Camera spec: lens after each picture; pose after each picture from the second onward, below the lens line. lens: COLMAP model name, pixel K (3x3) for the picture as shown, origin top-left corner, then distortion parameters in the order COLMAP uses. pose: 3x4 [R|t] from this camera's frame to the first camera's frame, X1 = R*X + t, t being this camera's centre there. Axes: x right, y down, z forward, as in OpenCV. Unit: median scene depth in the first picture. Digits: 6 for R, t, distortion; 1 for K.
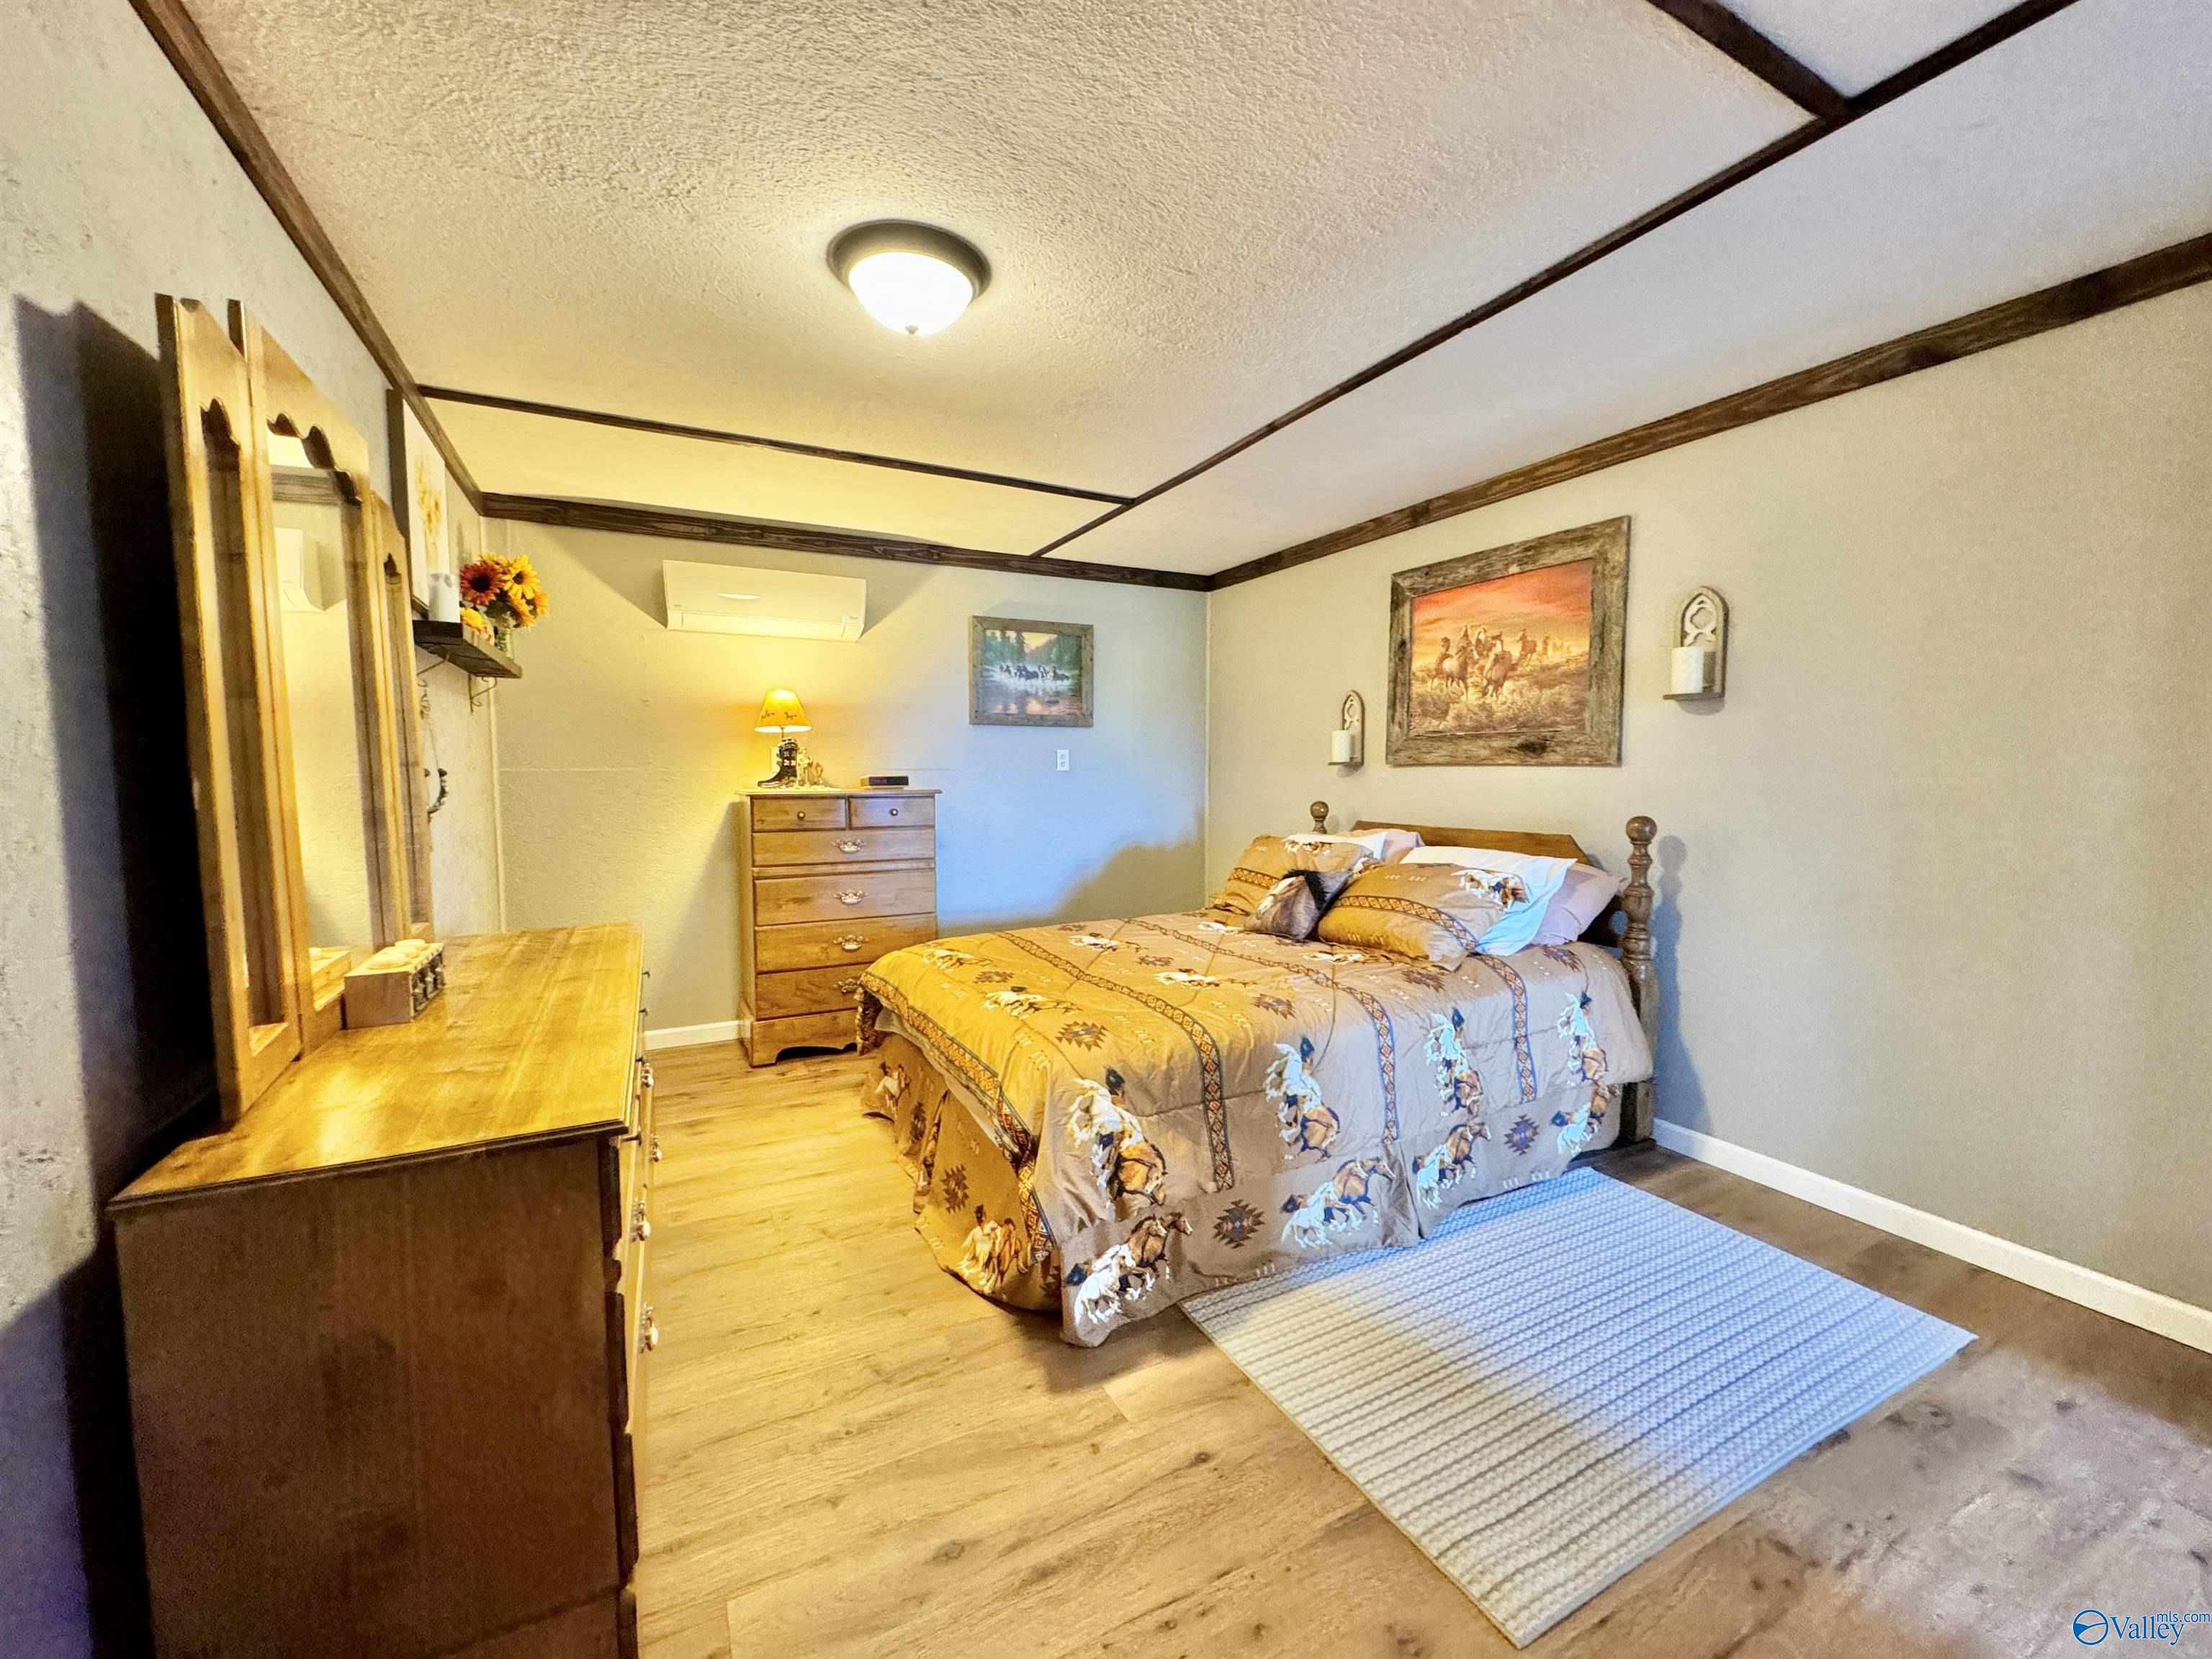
lens RADIAL K [[883.3, 0, 1102.8], [0, 883.3, 829.5], [0, 0, 1]] dist [-0.000932, 0.000199]
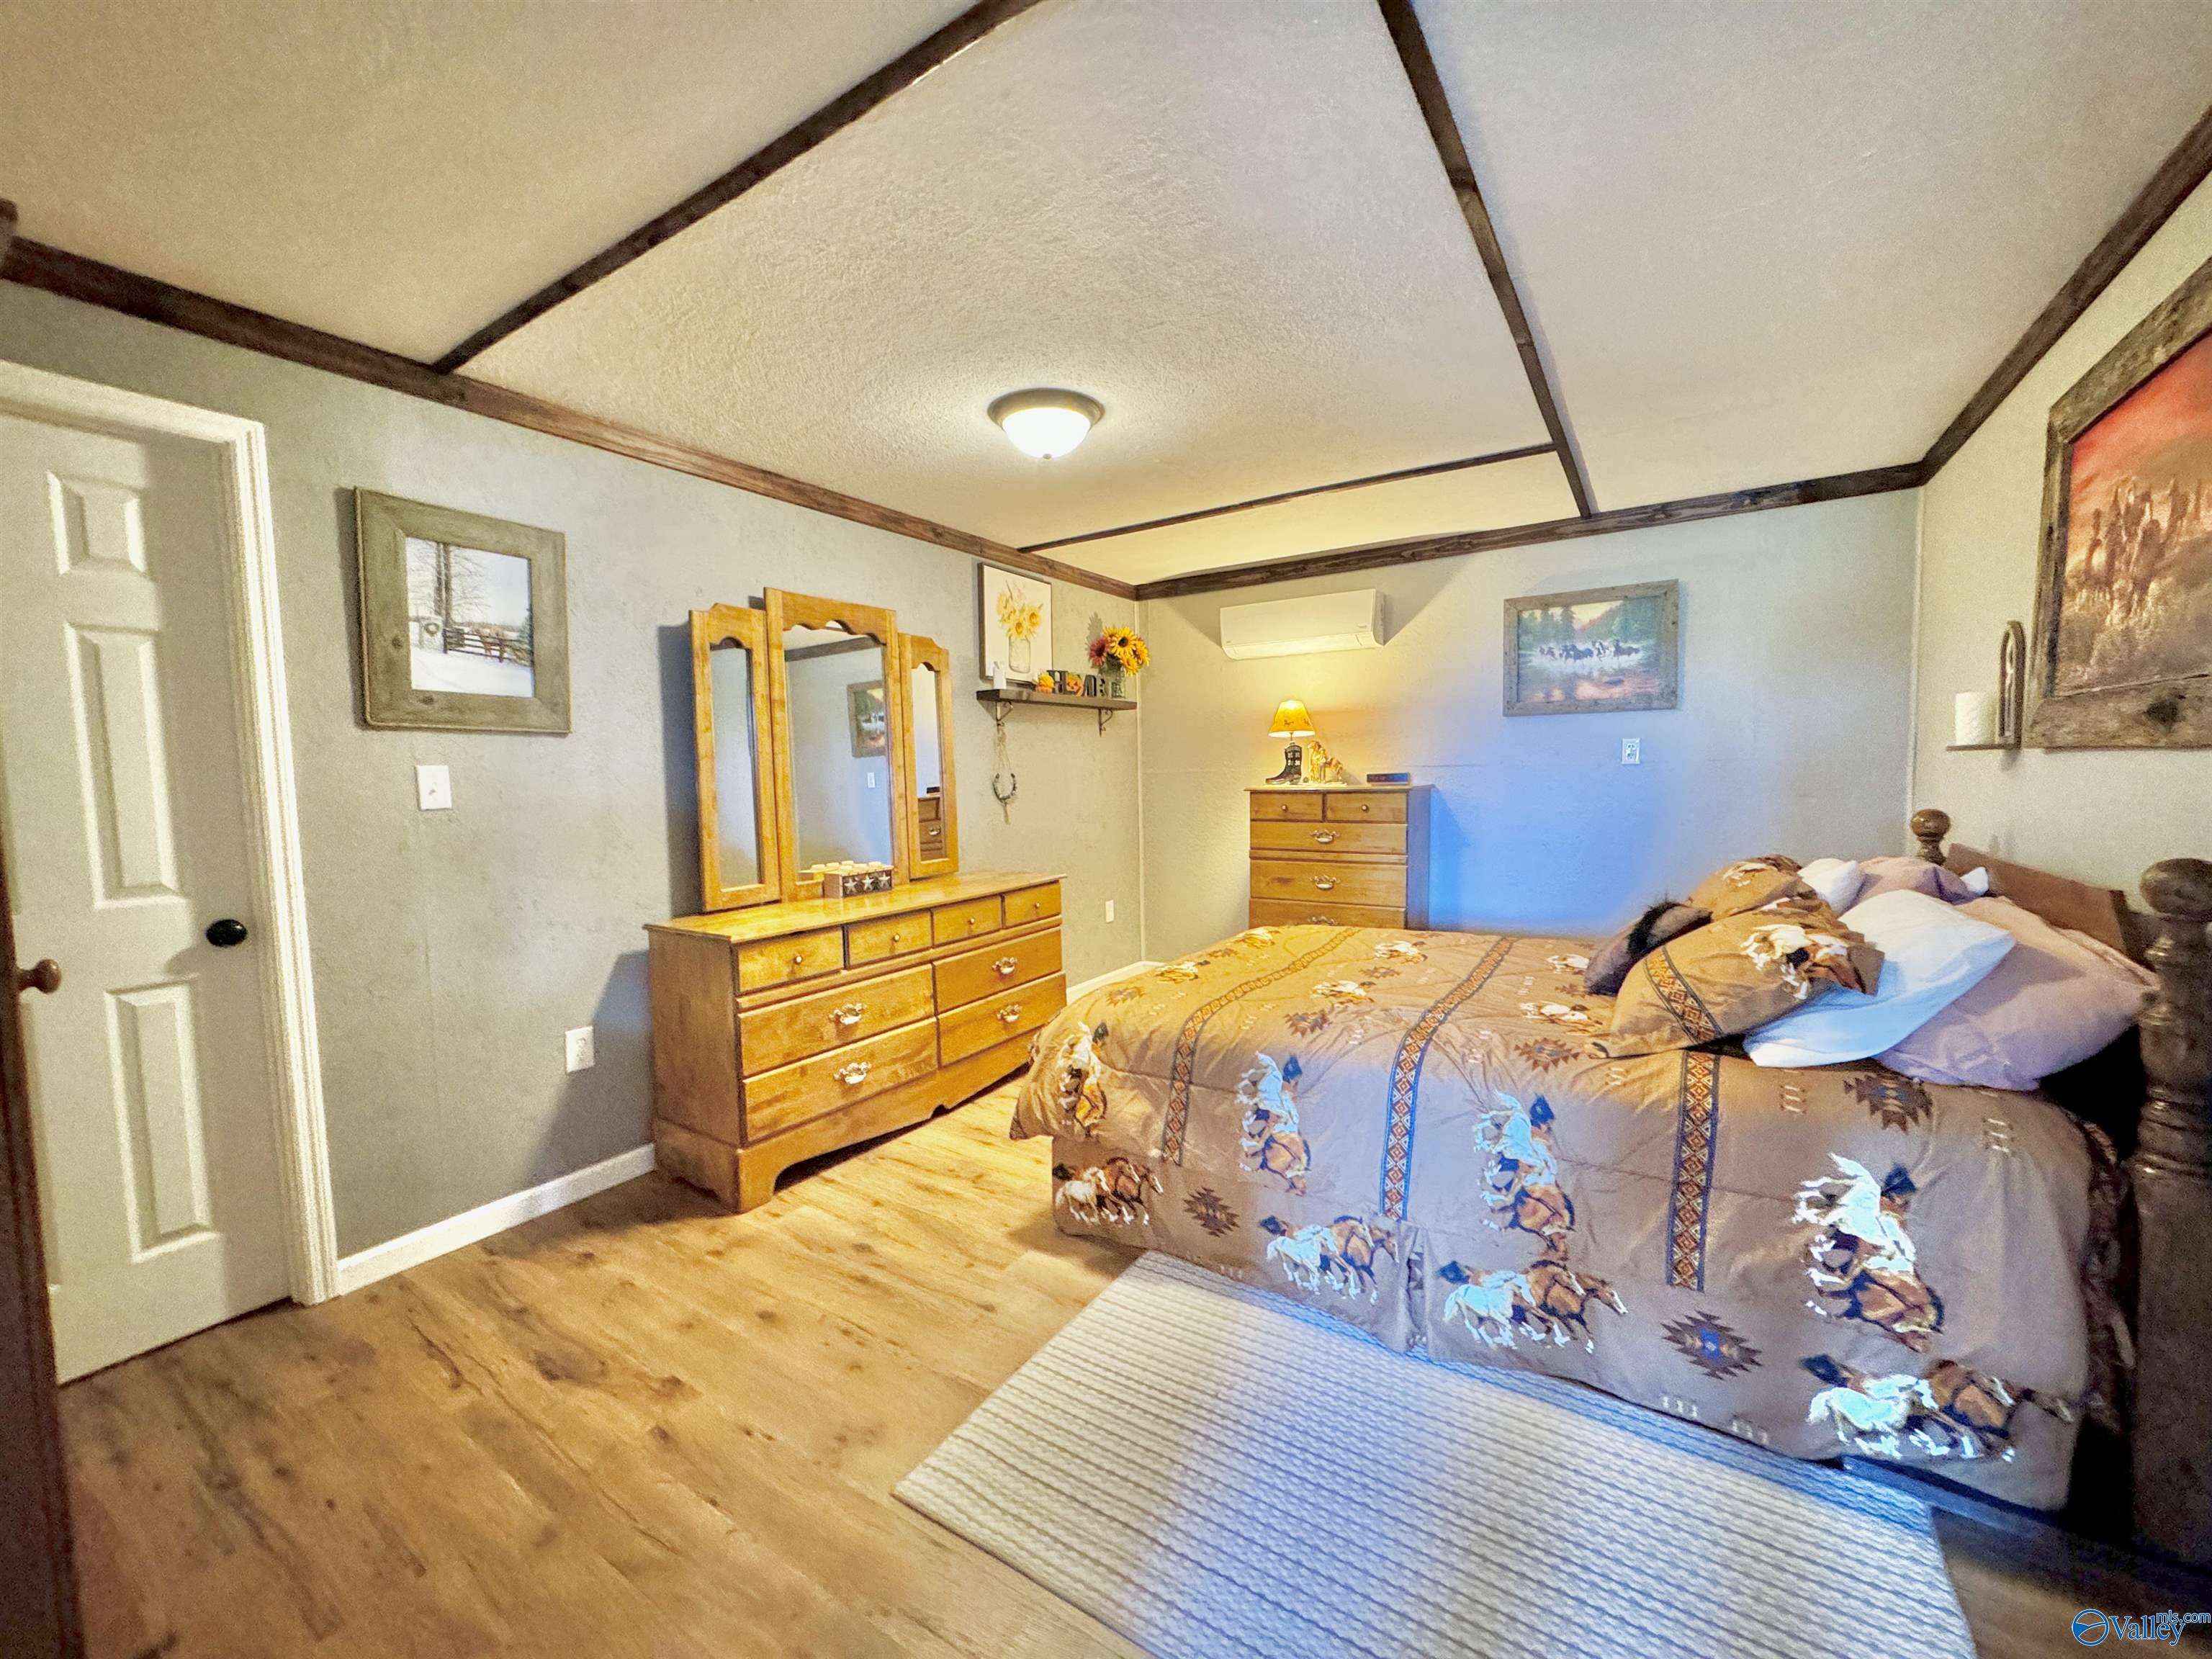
lens RADIAL K [[883.3, 0, 1102.8], [0, 883.3, 829.5], [0, 0, 1]] dist [-0.000932, 0.000199]
pose [[0.486971, 0.050008, -0.871985, 0.596857], [-0.040973, 0.998568, 0.034385, -0.019001], [0.872456, 0.018983, 0.488323, 0.231125]]
